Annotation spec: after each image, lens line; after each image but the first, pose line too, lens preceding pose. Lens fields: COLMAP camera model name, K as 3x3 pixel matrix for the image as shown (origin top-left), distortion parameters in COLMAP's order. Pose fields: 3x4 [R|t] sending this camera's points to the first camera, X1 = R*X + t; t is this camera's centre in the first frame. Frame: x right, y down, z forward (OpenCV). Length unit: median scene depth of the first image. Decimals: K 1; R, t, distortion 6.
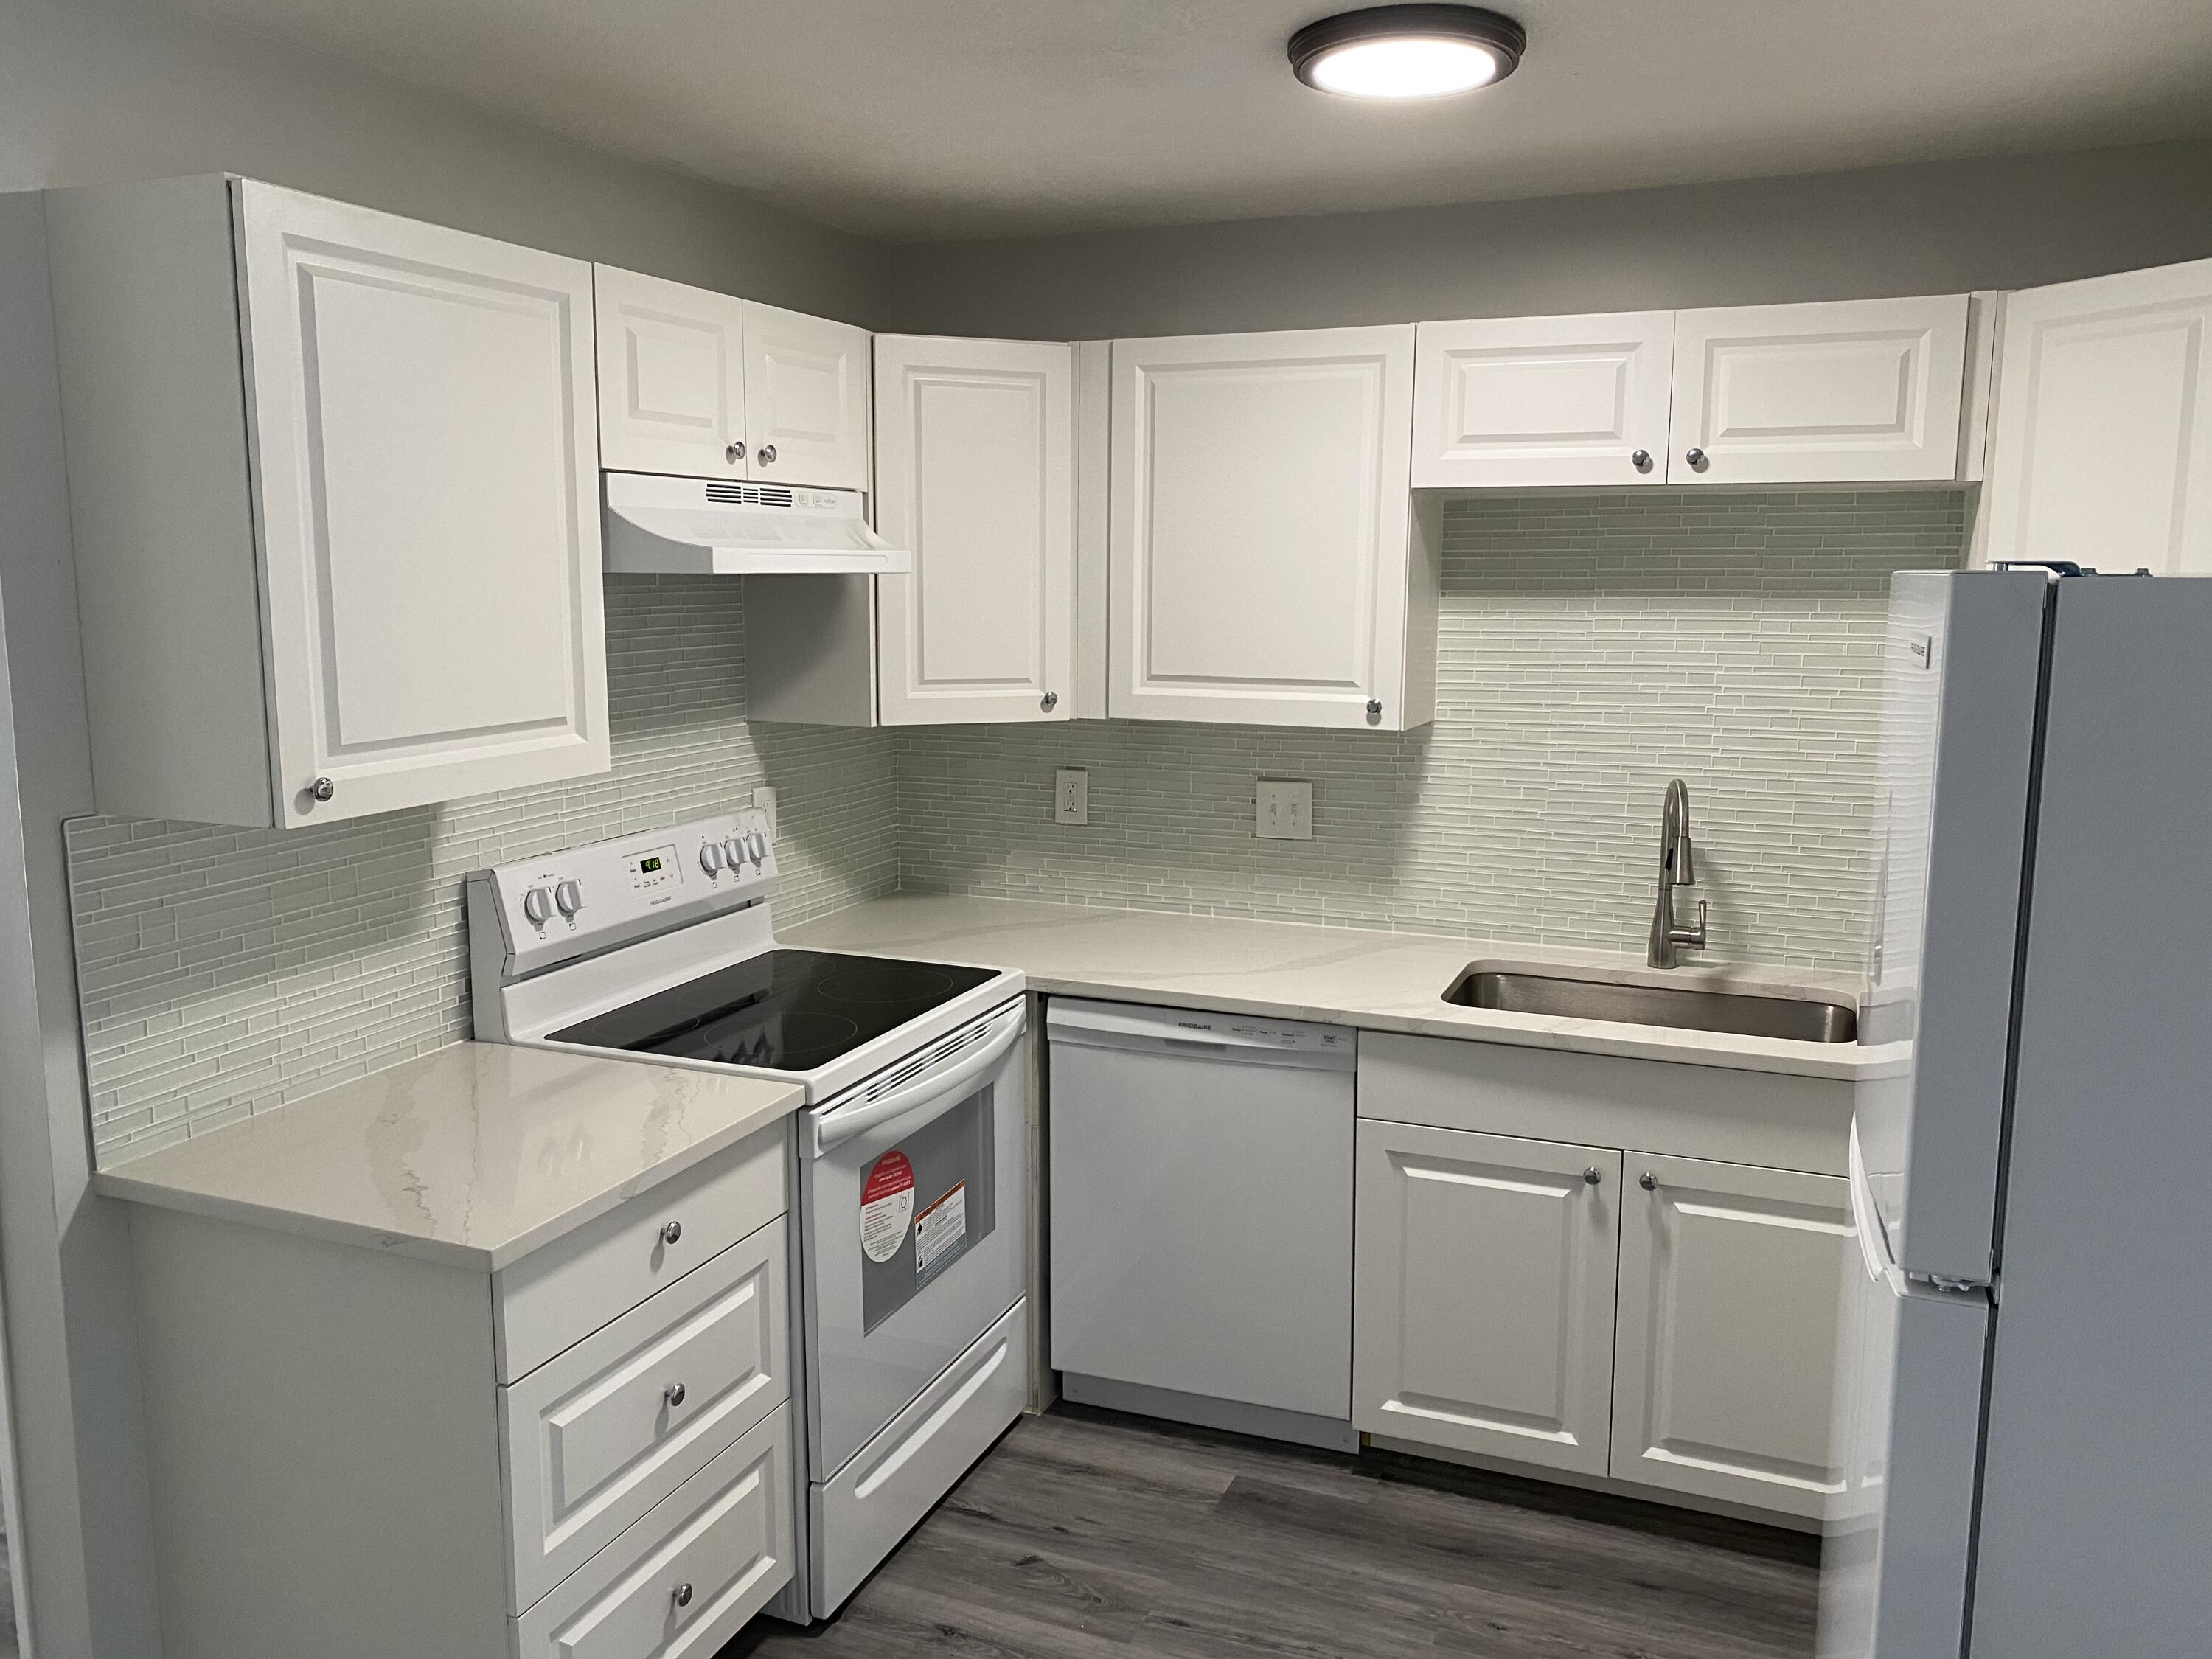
lens RADIAL K [[1682.7, 0, 1104.5], [0, 1682.7, 798.6], [0, 0, 1]] dist [0.093477, -0.236619]
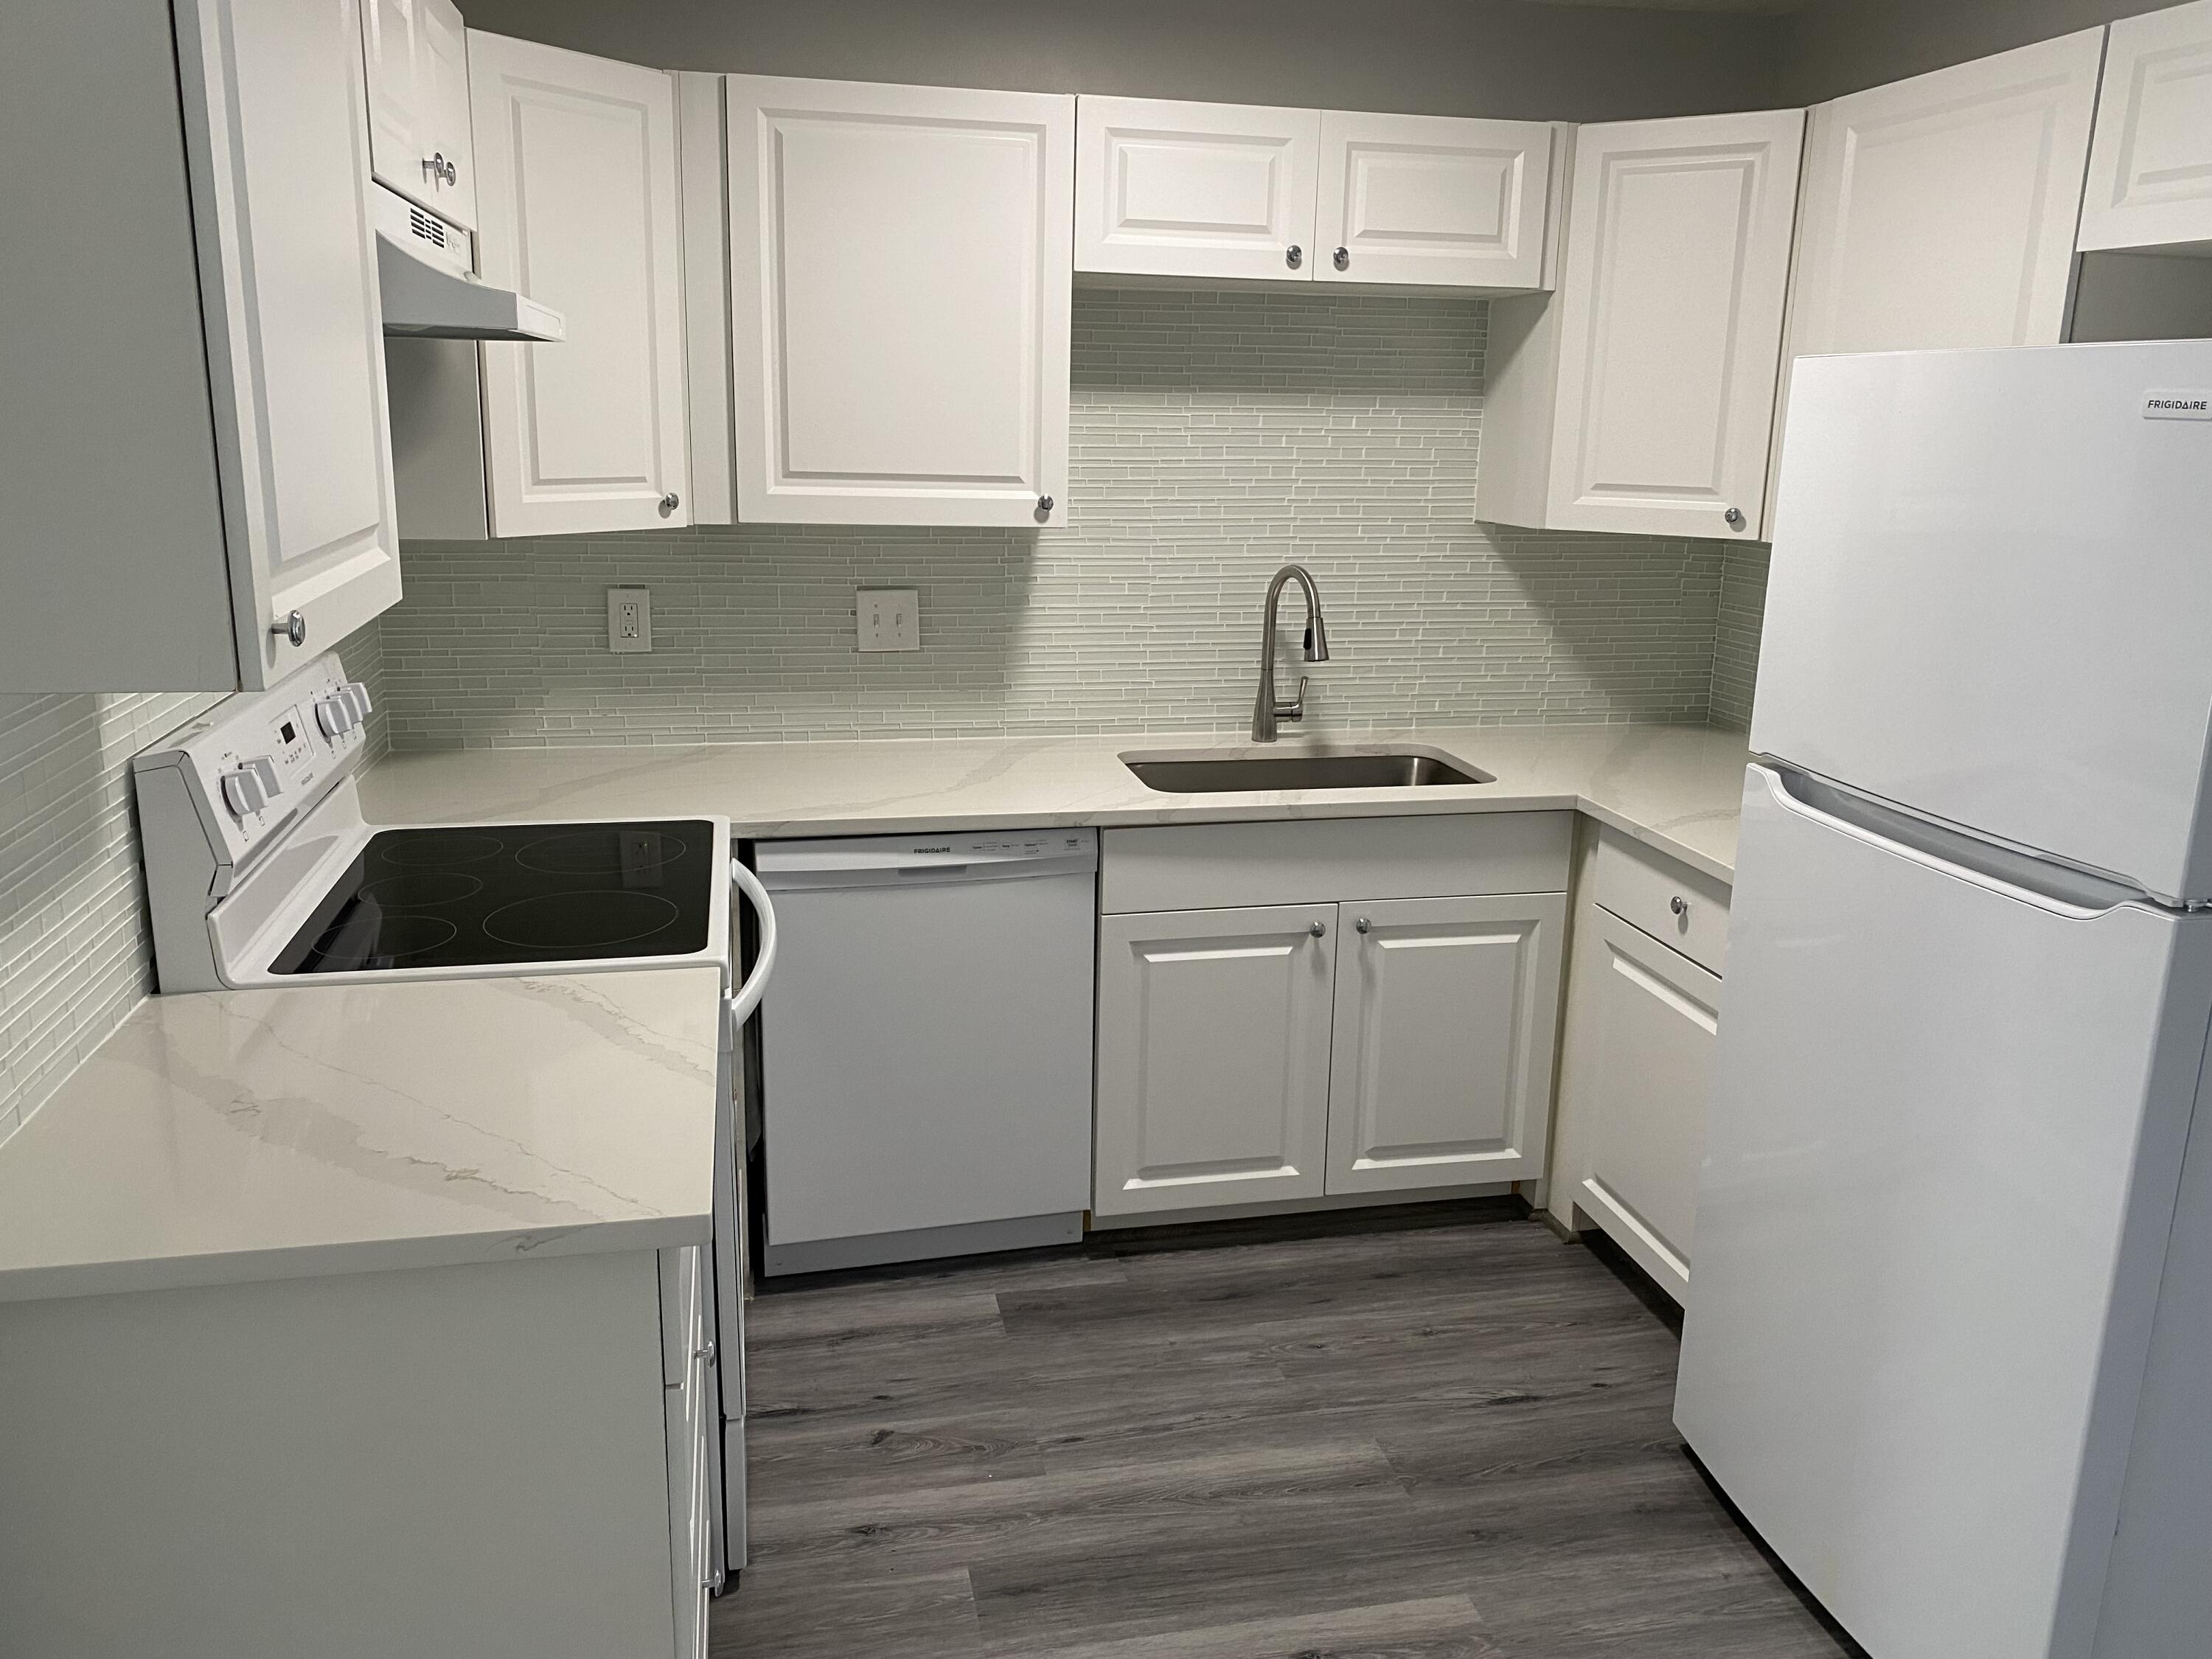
lens RADIAL K [[1667.9, 0, 1107.2], [0, 1667.9, 804.8], [0, 0, 1]] dist [0.150038, -0.477509]
pose [[0.819490, -0.119346, 0.560529, -0.397585], [0.060475, 0.990624, 0.122506, 0.001931], [-0.569894, -0.066494, 0.819024, 0.189058]]
